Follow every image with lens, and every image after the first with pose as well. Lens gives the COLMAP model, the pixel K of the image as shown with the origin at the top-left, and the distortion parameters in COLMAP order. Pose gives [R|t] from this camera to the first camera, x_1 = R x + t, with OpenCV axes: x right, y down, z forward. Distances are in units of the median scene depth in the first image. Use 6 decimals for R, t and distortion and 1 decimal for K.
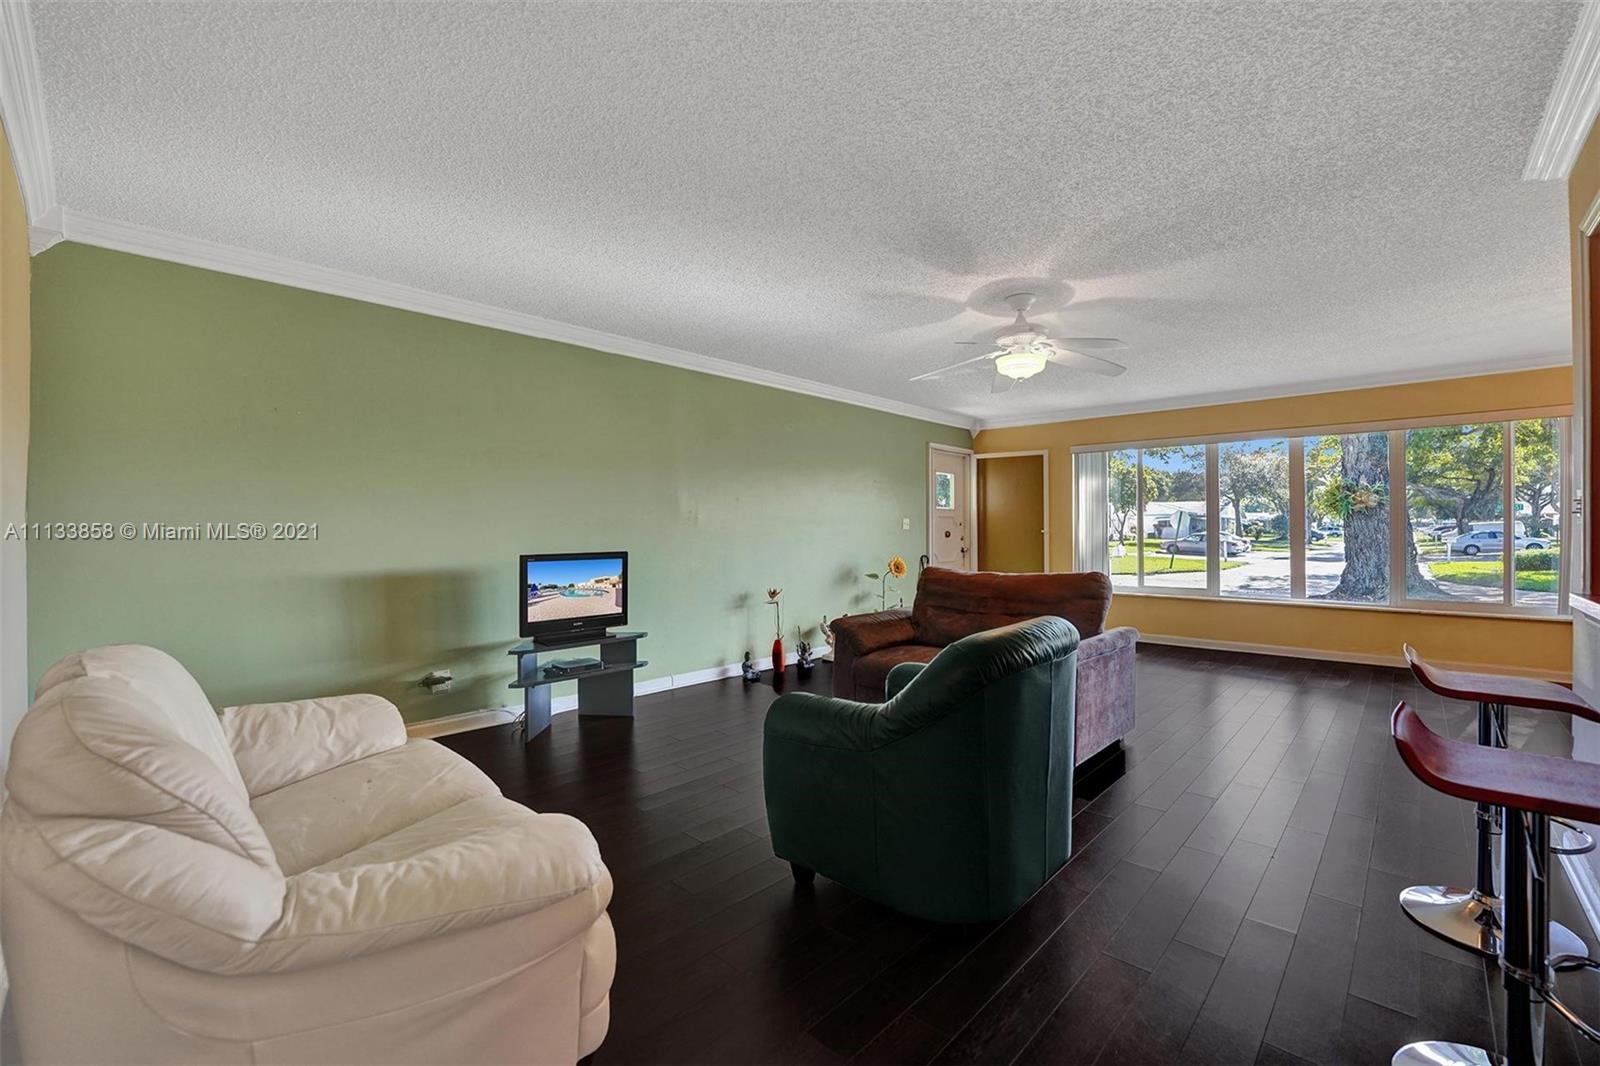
lens RADIAL K [[659.8, 0, 807.6], [0, 659.8, 525.6], [0, 0, 1]] dist [-0.022689, 0.002340]
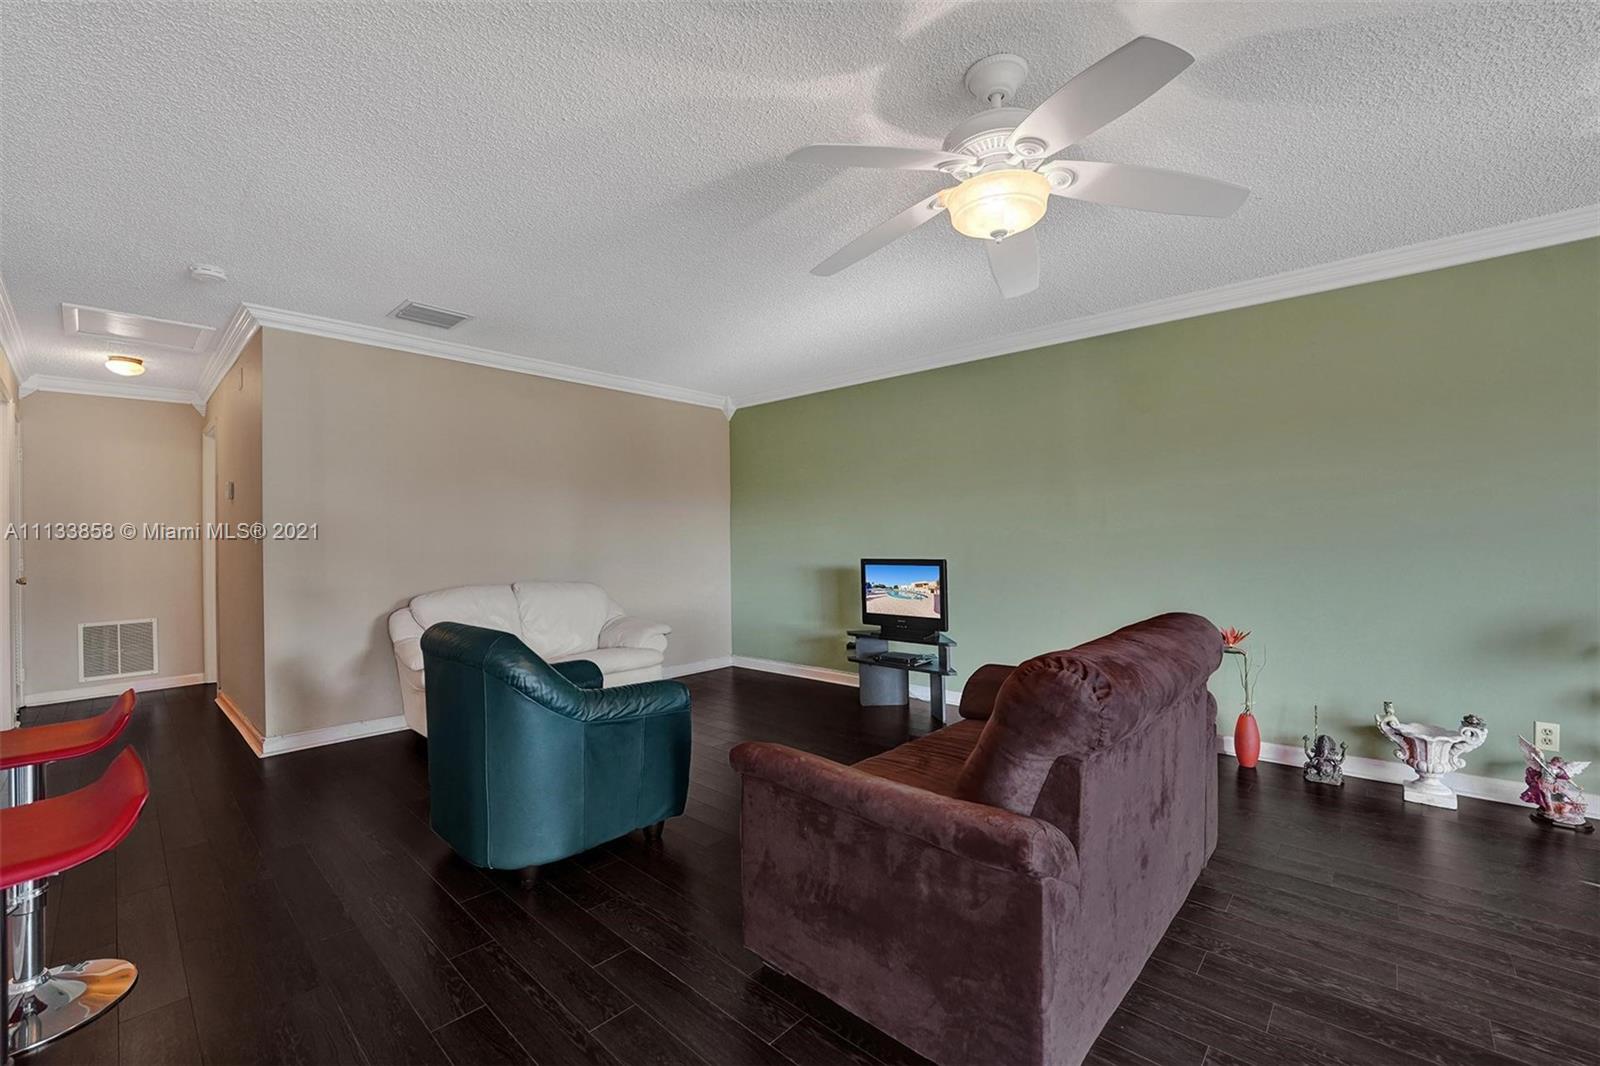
lens RADIAL K [[659.8, 0, 805.8], [0, 659.8, 533.9], [0, 0, 1]] dist [-0.022689, 0.002340]
pose [[0.010194, 0.000445, -0.999948, 0.762759], [0.020156, 0.999797, 0.000651, -0.004629], [0.999745, -0.020162, 0.010183, 0.801679]]
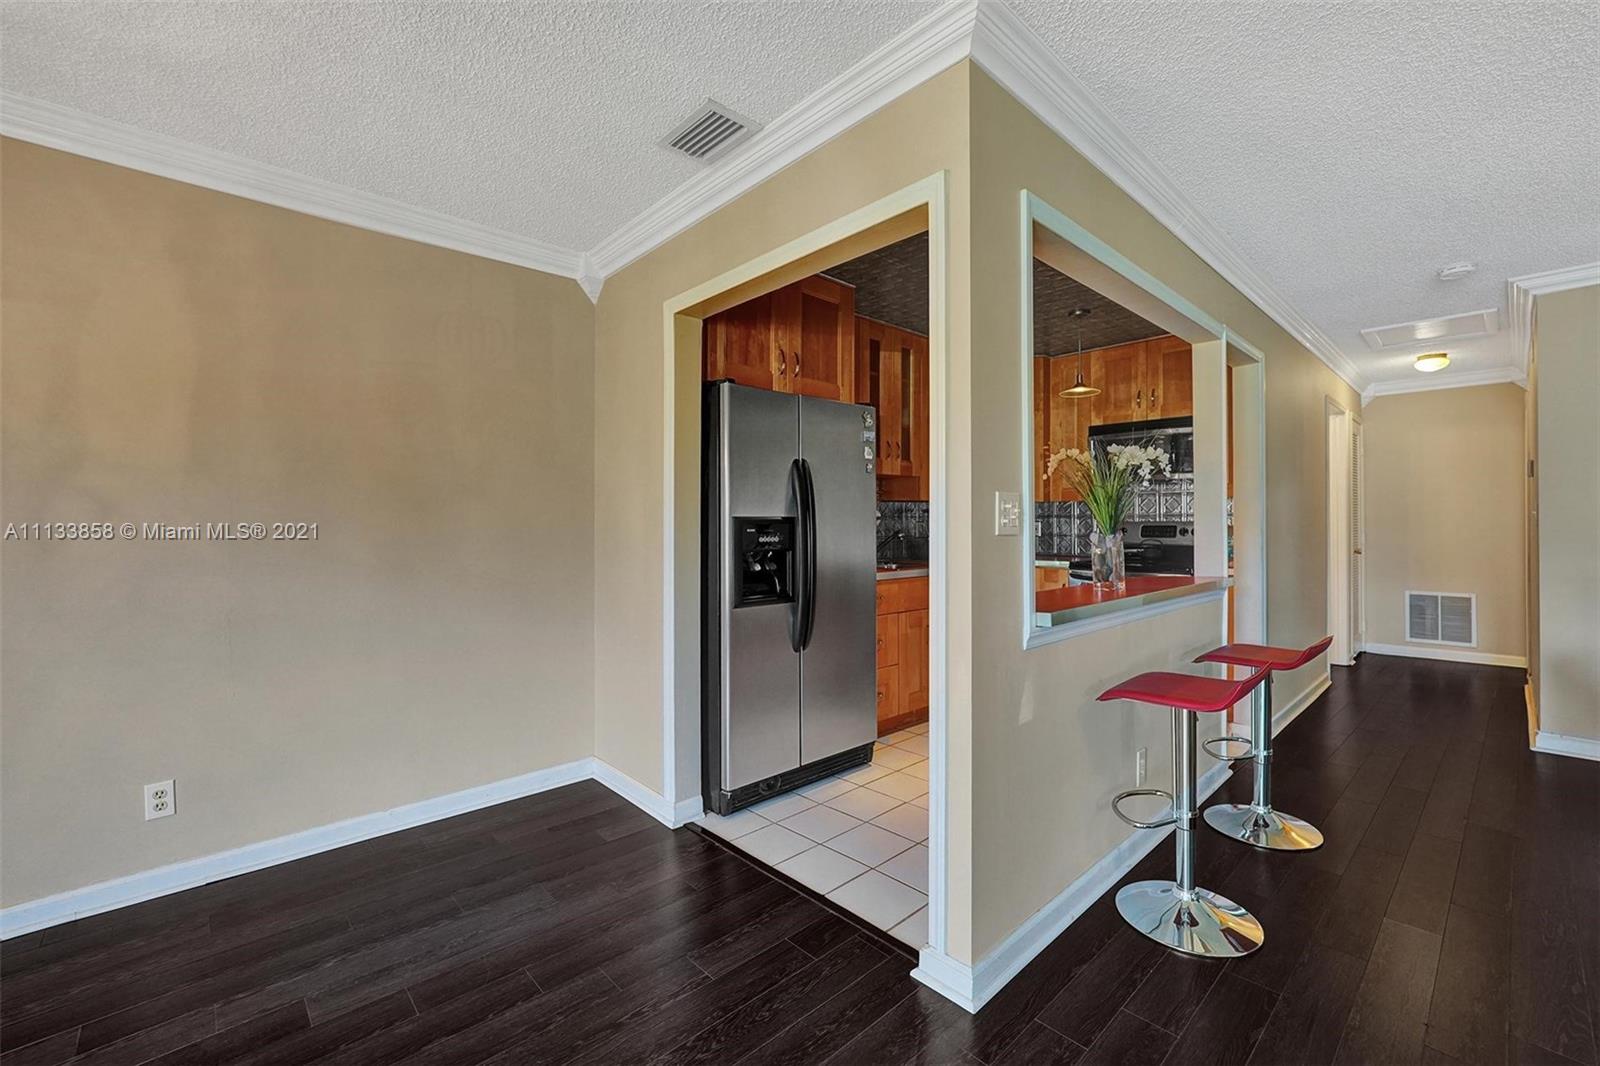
lens RADIAL K [[659.8, 0, 796.9], [0, 659.8, 524.7], [0, 0, 1]] dist [-0.022689, 0.002340]
pose [[-0.997184, 0.005052, 0.074820, 0.759284], [0.004812, 0.999983, -0.003394, -0.008940], [-0.074836, -0.003025, -0.997191, 0.990805]]
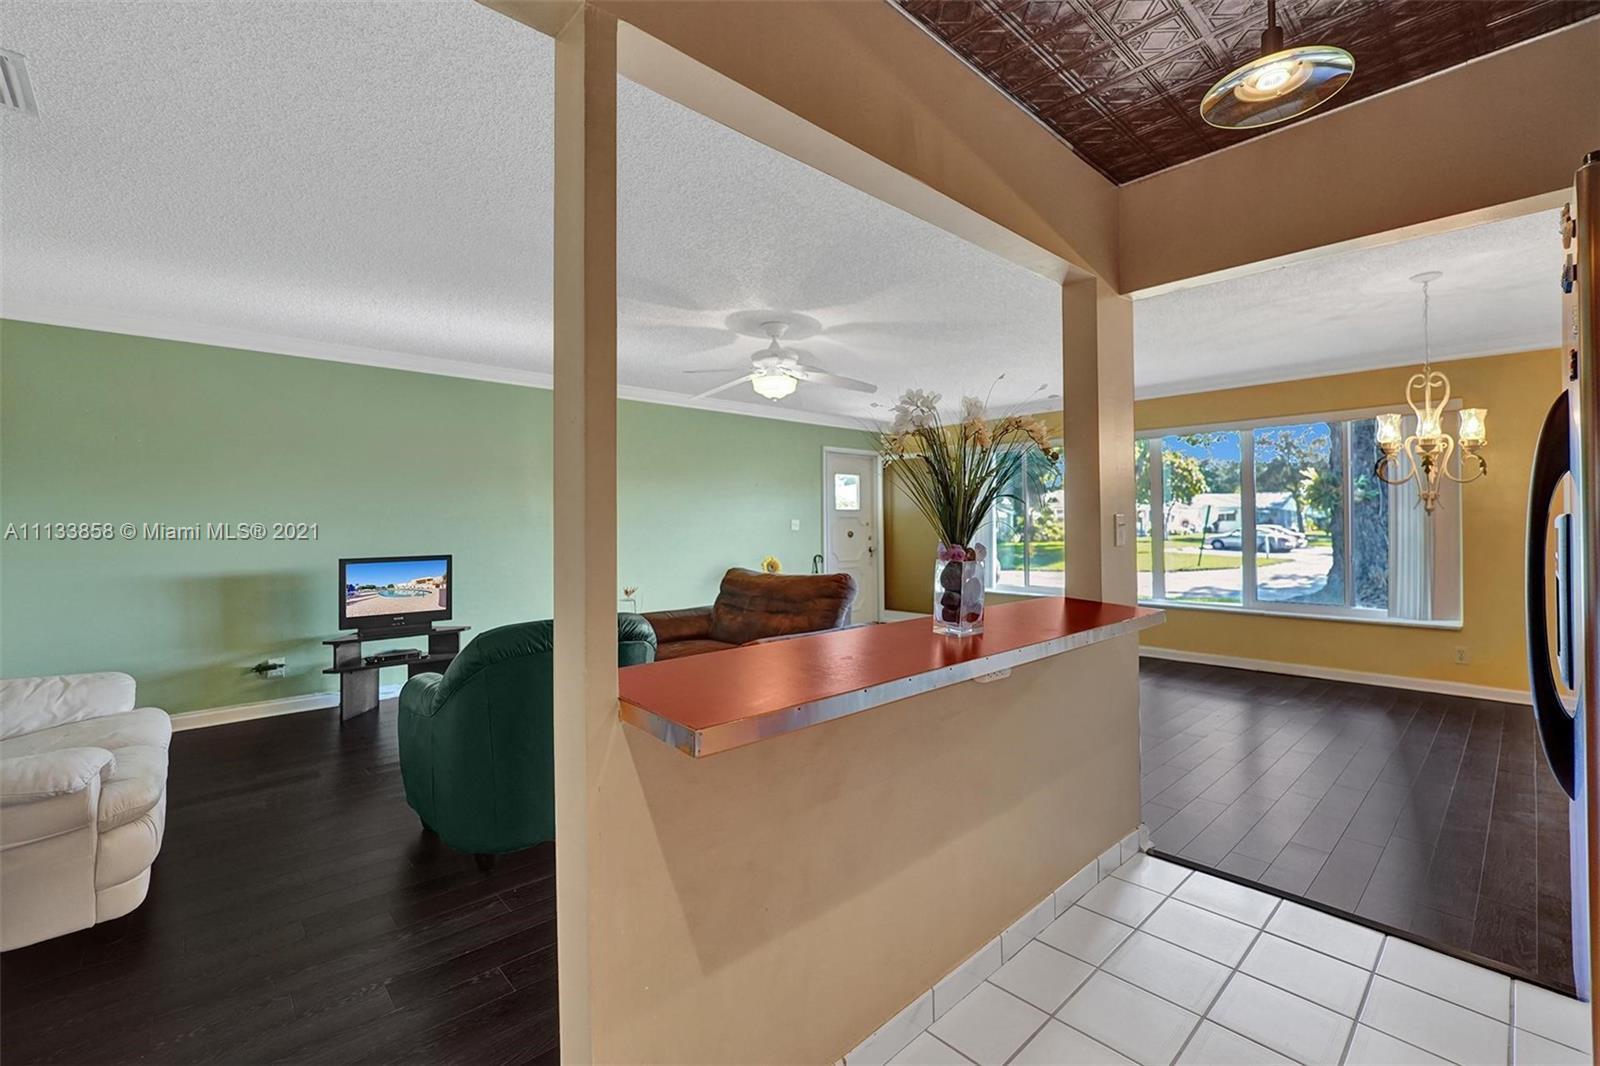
lens RADIAL K [[681.5, 0, 809.3], [0, 681.5, 523.2], [0, 0, 1]] dist [0.001238, 0.000687]
pose [[0.997491, -0.005331, -0.070595, 0.437767], [0.005598, 0.999978, 0.003589, -0.016986], [0.070574, -0.003975, 0.997499, -0.131689]]
